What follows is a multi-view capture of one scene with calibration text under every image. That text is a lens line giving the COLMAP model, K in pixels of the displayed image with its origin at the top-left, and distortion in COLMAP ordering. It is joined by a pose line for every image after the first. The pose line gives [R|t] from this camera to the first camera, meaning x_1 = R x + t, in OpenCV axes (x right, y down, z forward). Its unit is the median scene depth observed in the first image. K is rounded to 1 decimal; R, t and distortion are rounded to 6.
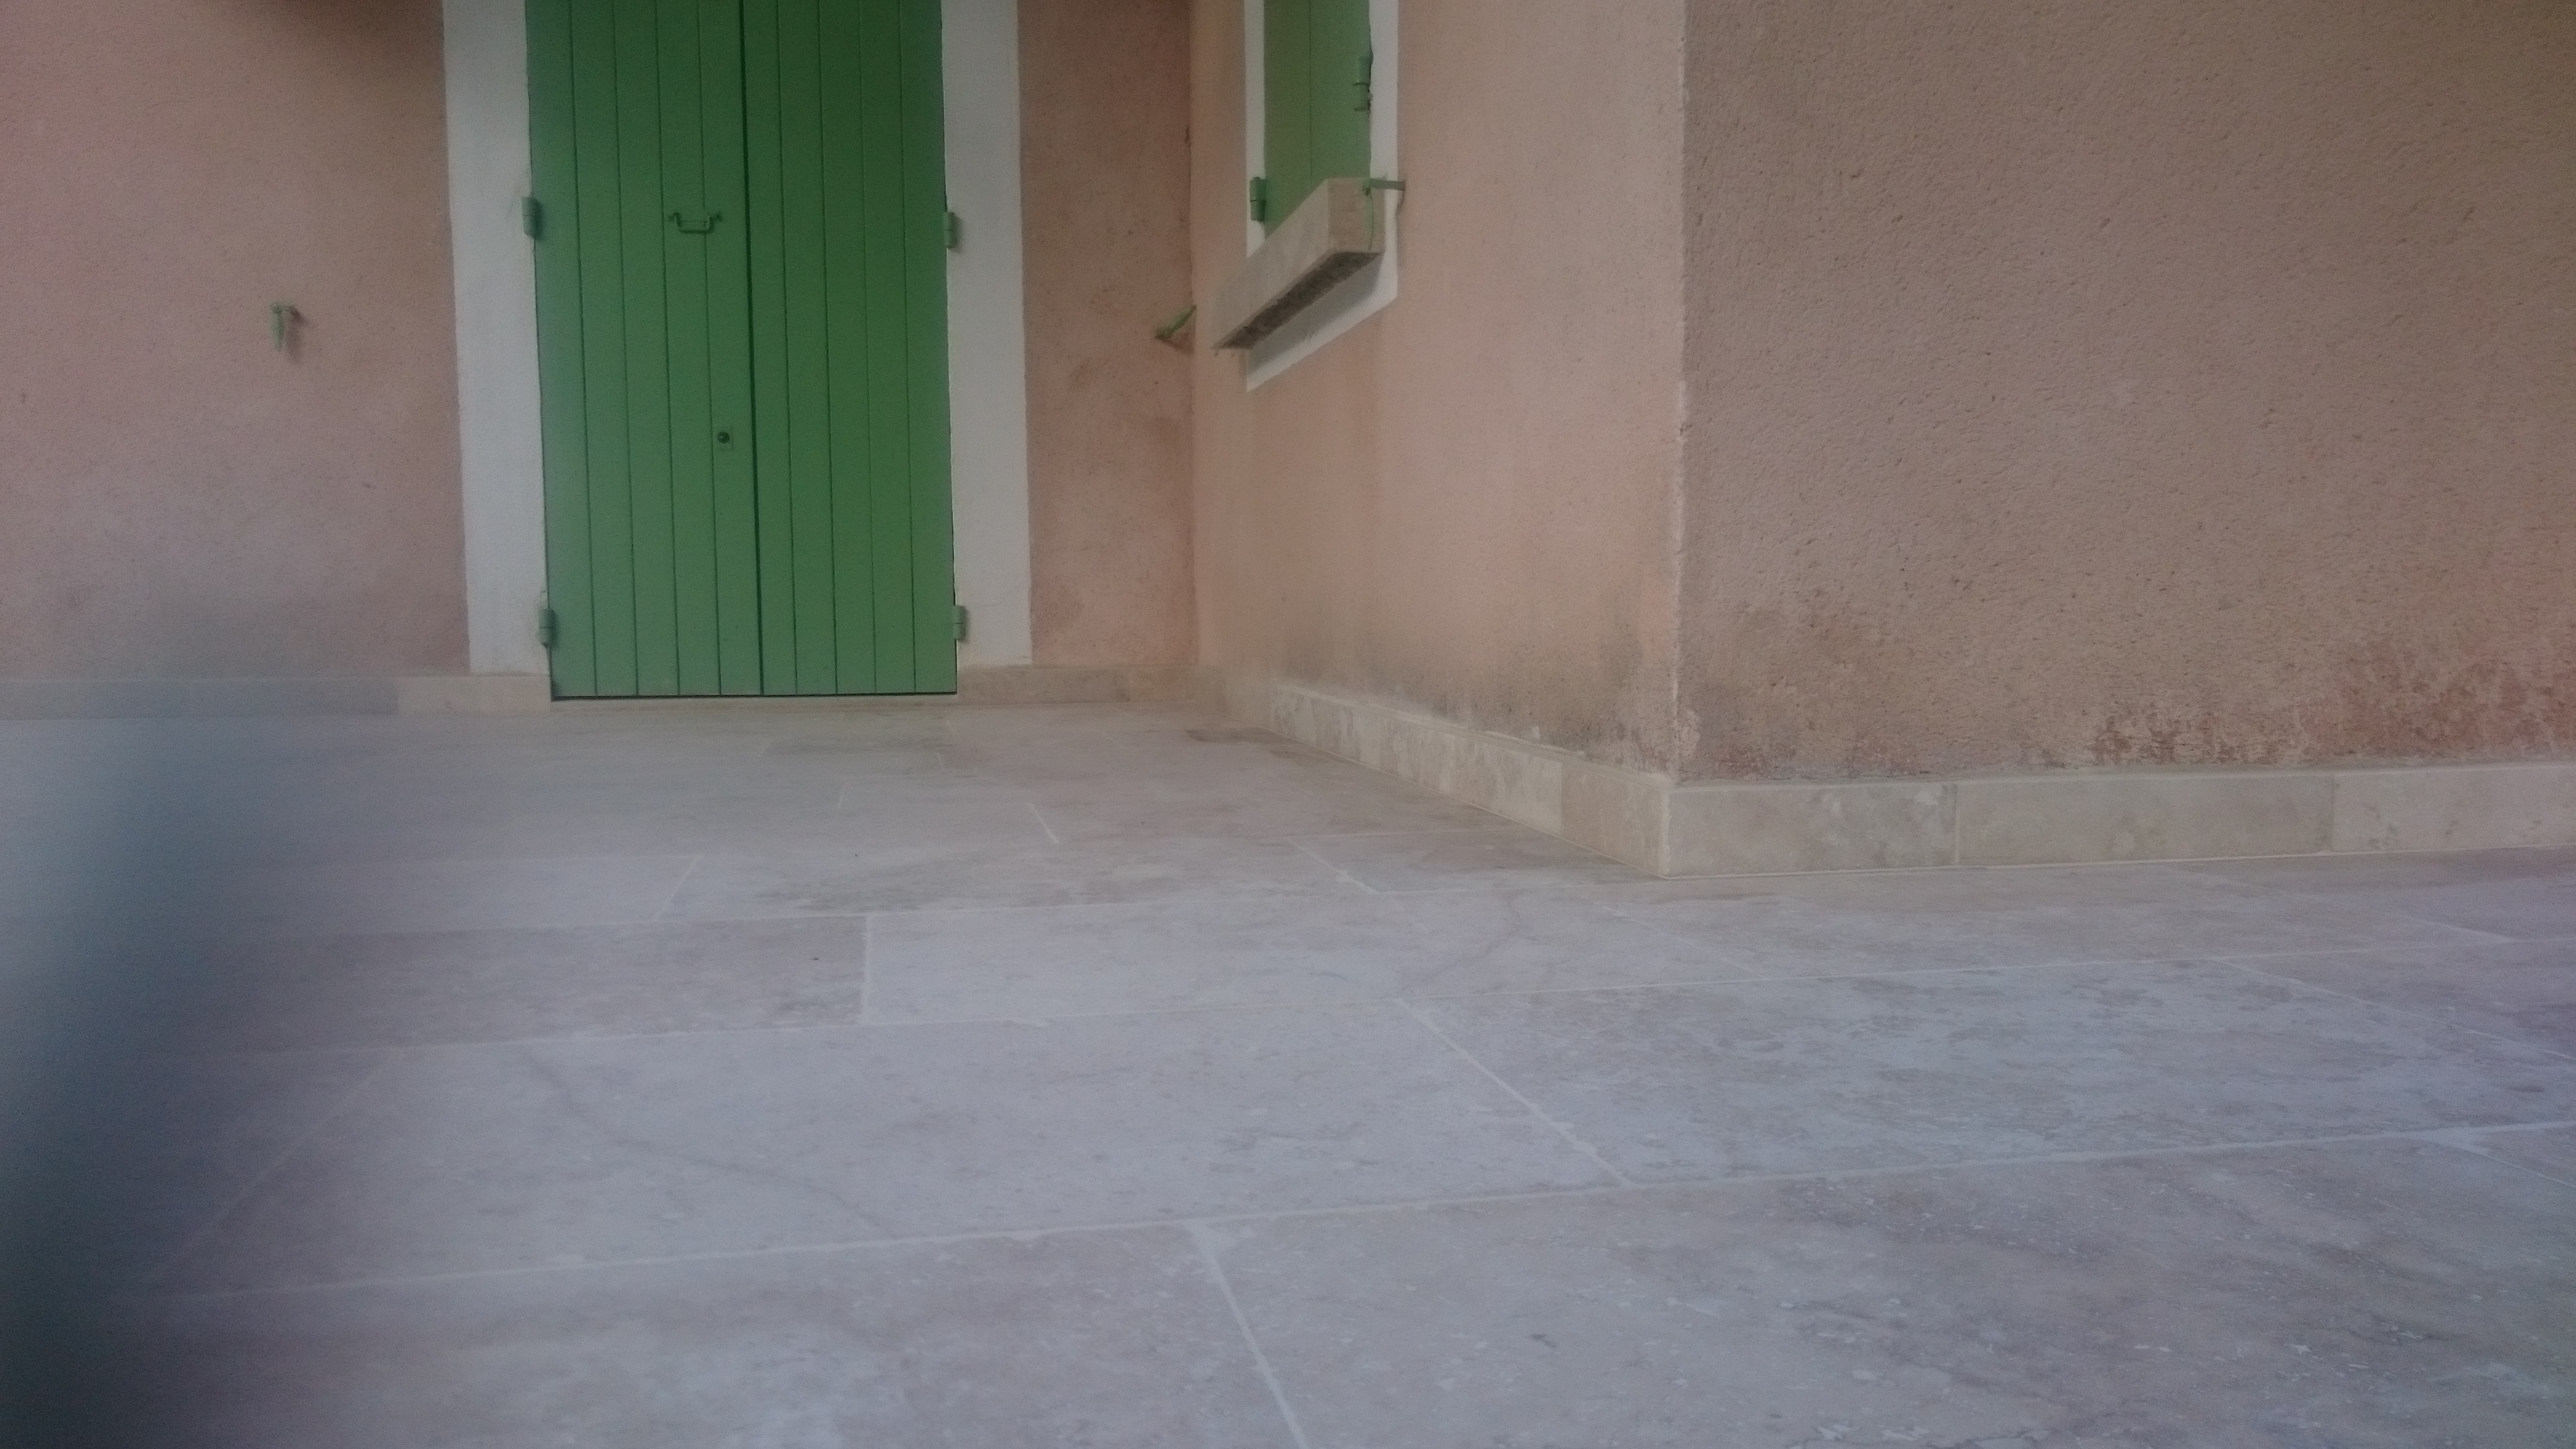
lens RADIAL K [[1858.2, 0, 1288.0], [0, 1858.2, 724.5], [0, 0, 1]] dist [0.051232, 0.001895]
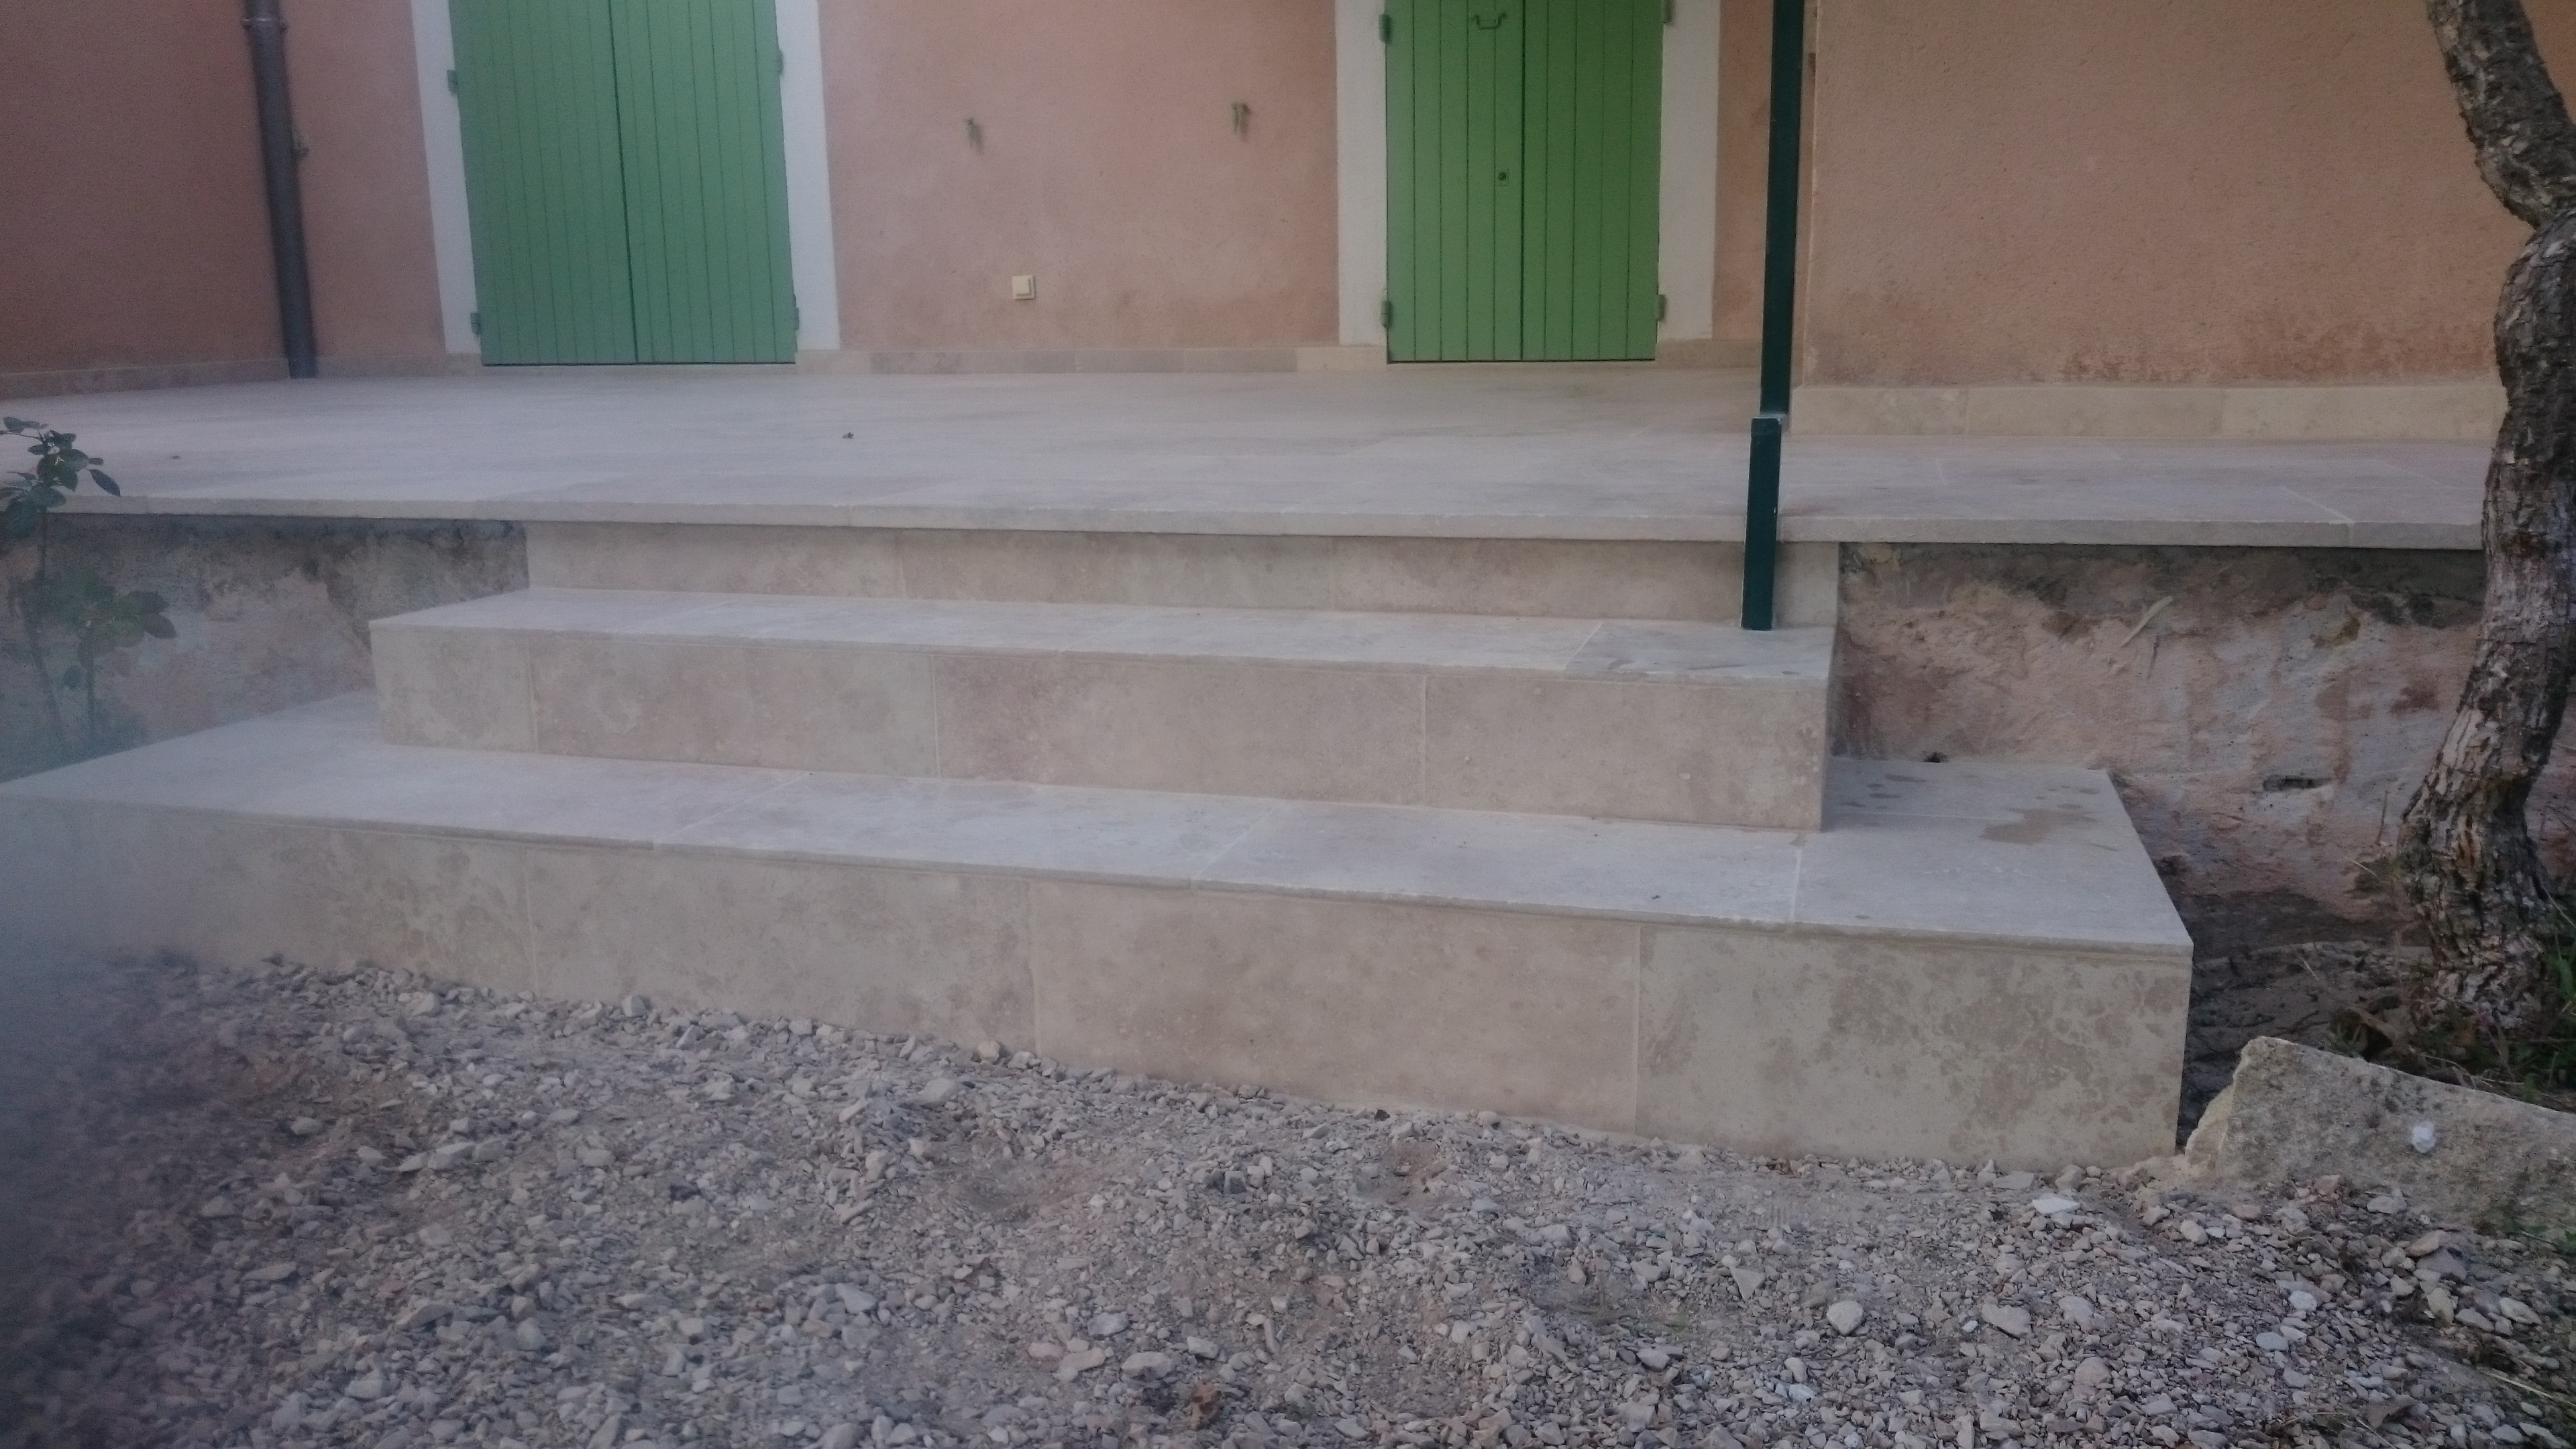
lens RADIAL K [[1952.4, 0, 1288.0], [0, 1952.4, 724.5], [0, 0, 1]] dist [-0.015046, -0.001528]
pose [[0.876925, 0.092033, -0.471733, 0.299639], [-0.019281, 0.987442, 0.156803, 0.029556], [0.480240, -0.128409, 0.867687, -0.425743]]
